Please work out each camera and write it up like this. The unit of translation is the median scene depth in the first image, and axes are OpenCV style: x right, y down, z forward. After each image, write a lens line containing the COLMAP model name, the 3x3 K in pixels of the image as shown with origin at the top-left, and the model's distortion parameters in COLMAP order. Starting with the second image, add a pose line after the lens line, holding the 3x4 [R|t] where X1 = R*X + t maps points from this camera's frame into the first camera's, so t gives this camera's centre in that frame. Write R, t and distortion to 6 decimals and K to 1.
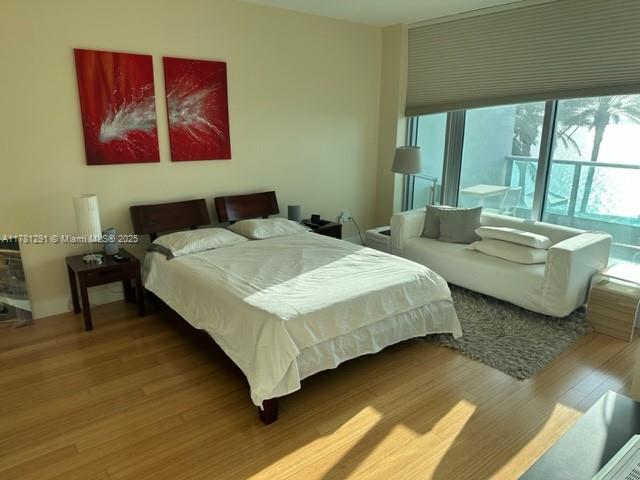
lens RADIAL K [[450.3, 0, 320.0], [0, 450.3, 240.0], [0, 0, 1]] dist [0.071511, -0.092556]
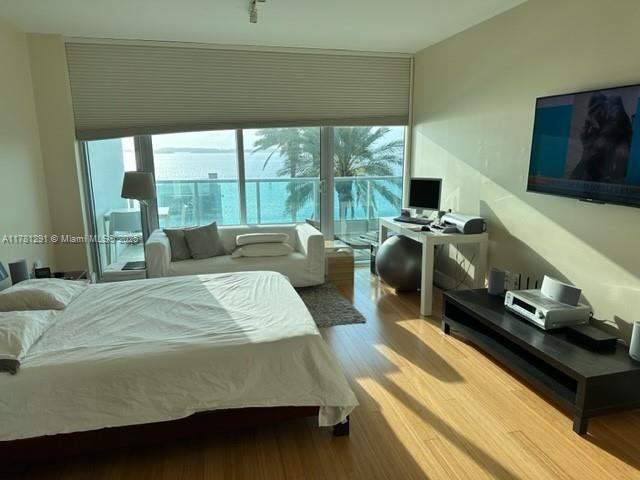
lens RADIAL K [[442.3, 0, 319.0], [0, 442.3, 252.6], [0, 0, 1]] dist [0.003782, 0.002260]
pose [[0.433941, -0.214238, 0.875098, -0.642465], [0.243525, 0.963051, 0.115012, -0.079809], [-0.867405, 0.163200, 0.470080, 0.363374]]
